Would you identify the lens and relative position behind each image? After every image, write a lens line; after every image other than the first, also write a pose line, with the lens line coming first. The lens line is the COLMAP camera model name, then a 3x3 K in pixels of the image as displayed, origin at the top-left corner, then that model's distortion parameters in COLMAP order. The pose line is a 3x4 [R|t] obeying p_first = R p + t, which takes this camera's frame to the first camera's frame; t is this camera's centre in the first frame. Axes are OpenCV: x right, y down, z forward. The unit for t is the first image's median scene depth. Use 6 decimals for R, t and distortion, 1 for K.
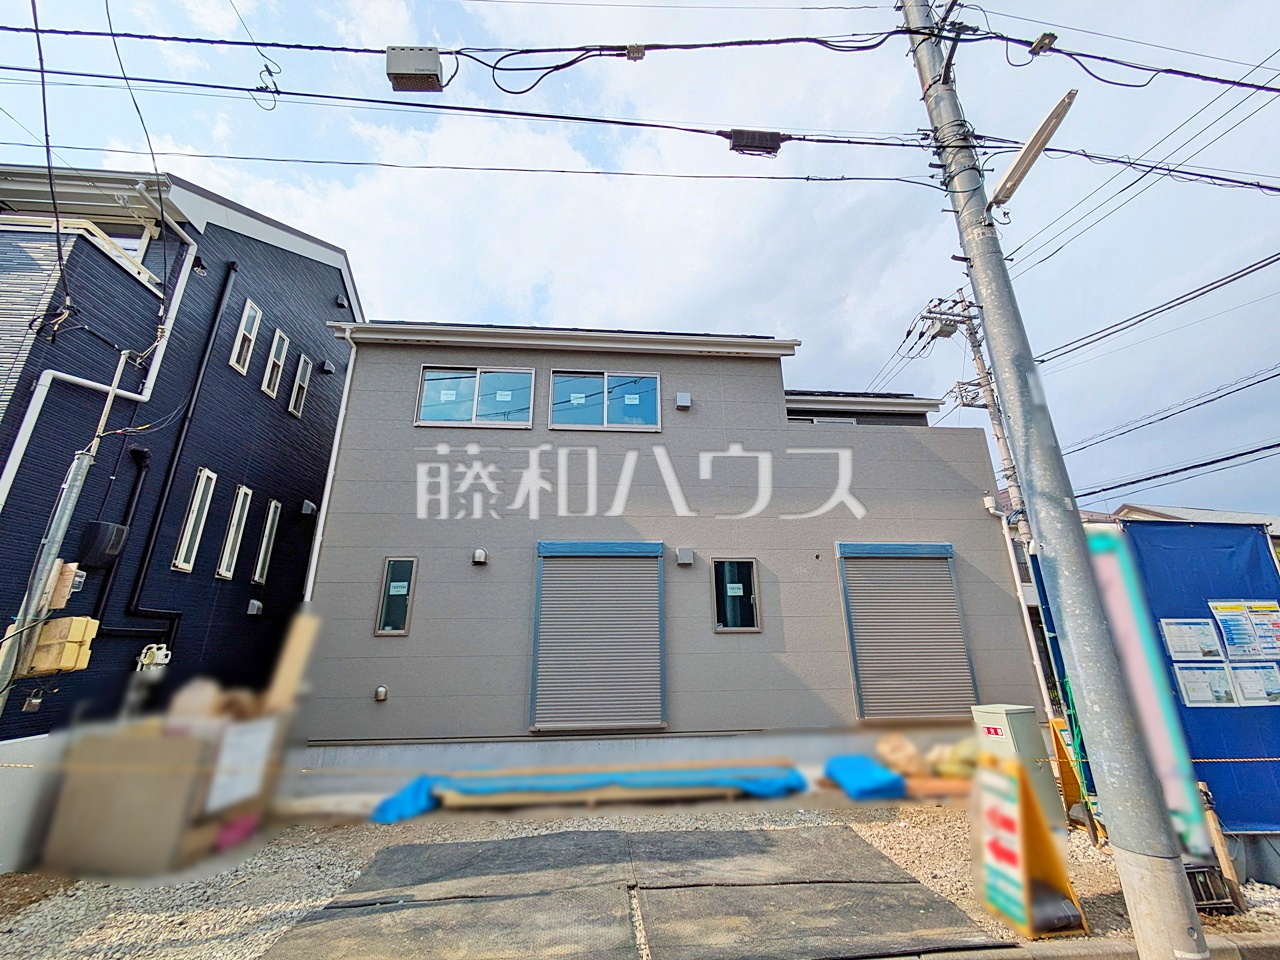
lens RADIAL K [[497.1, 0, 617.5], [0, 497.1, 481.6], [0, 0, 1]] dist [0.003350, 0.000211]
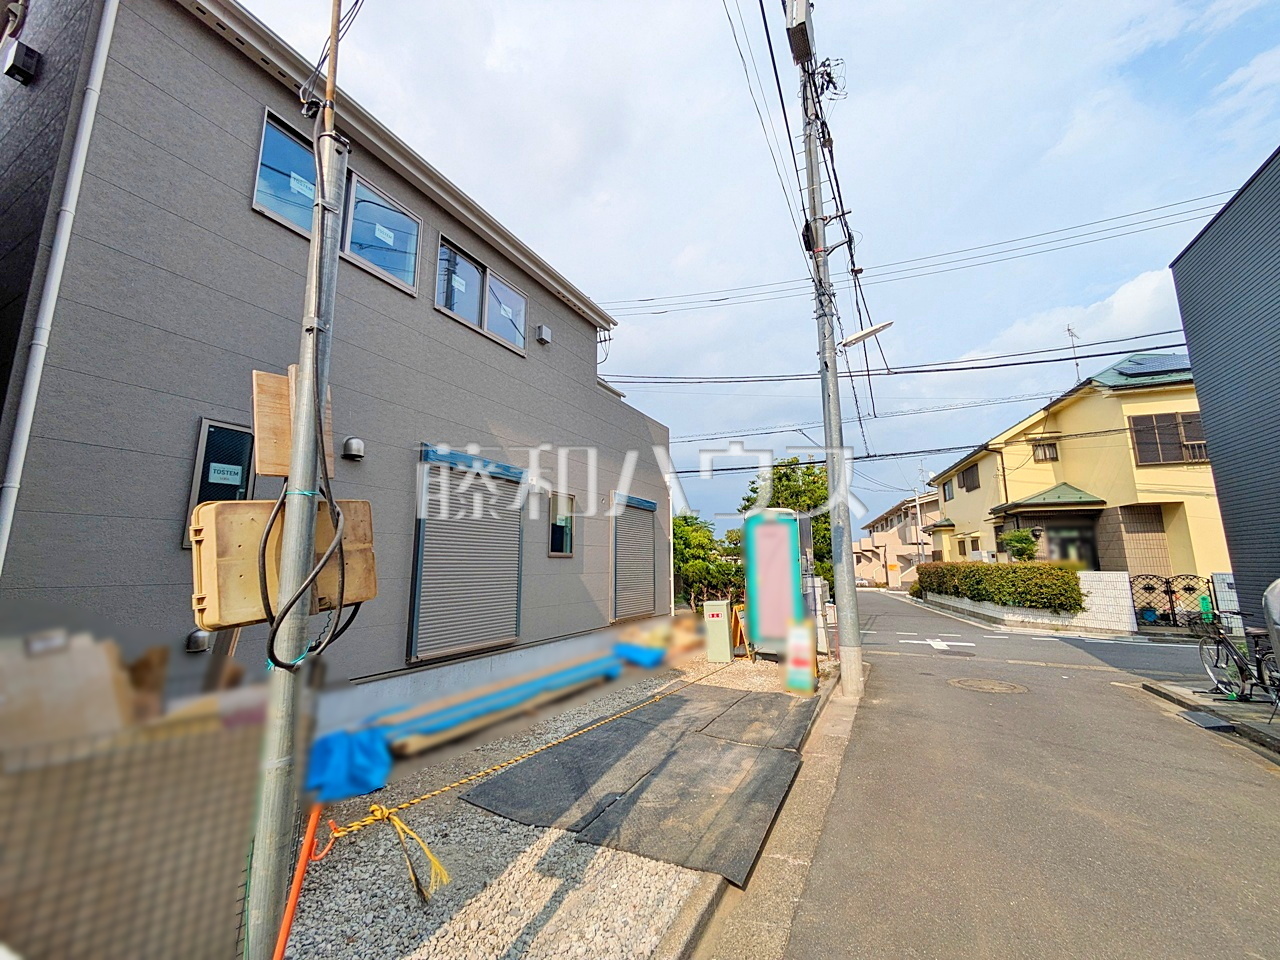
lens RADIAL K [[508.9, 0, 634.2], [0, 508.9, 475.9], [0, 0, 1]] dist [-0.001610, -0.000015]
pose [[0.527027, 0.155536, 0.835495, -0.697226], [-0.270620, 0.962649, -0.008501, 0.086409], [-0.805610, -0.221622, 0.549433, 0.256187]]
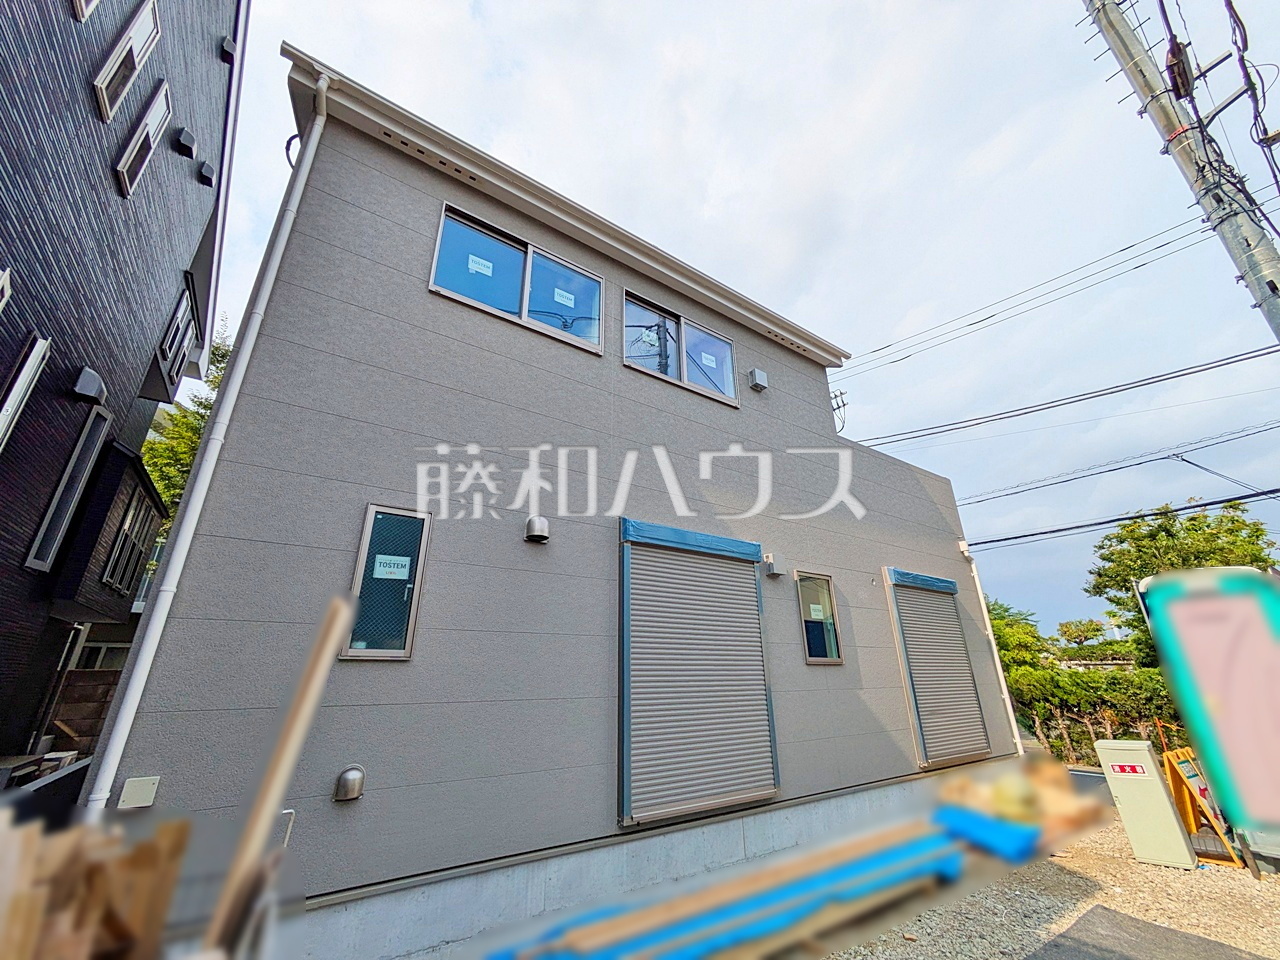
lens RADIAL K [[508.9, 0, 634.2], [0, 508.9, 475.9], [0, 0, 1]] dist [-0.001610, -0.000015]
pose [[0.862783, 0.188735, 0.469025, -0.489956], [-0.160502, 0.981967, -0.099897, 0.133750], [-0.479421, 0.010910, 0.877517, 0.415730]]
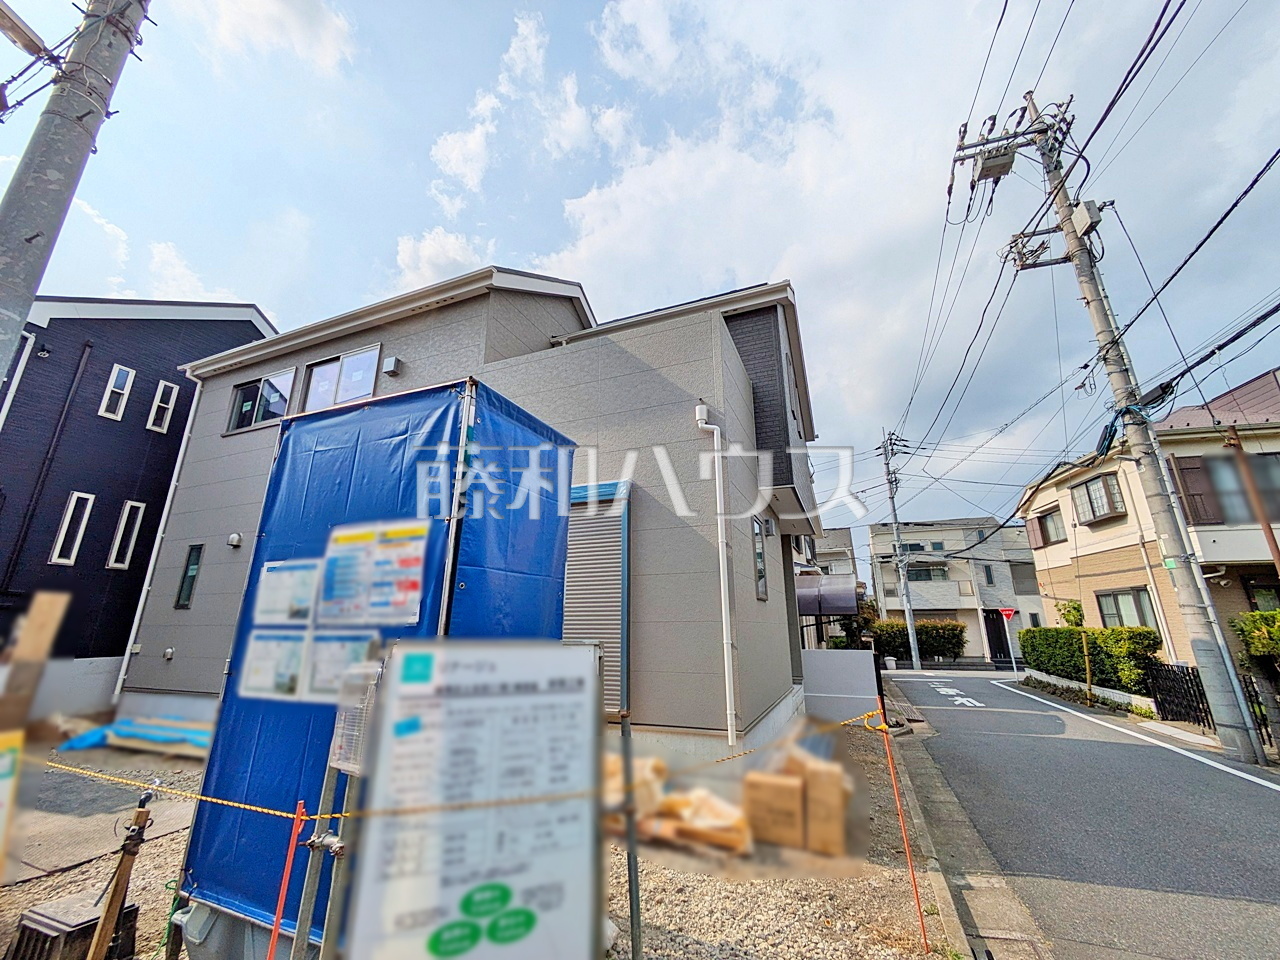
lens RADIAL K [[506.1, 0, 638.0], [0, 506.1, 479.4], [0, 0, 1]] dist [-0.000464, 0.000098]
pose [[0.889310, -0.119581, -0.441394, 1.135722], [0.125683, 0.991949, -0.015513, 0.149744], [0.439695, -0.041680, 0.897179, 0.392350]]
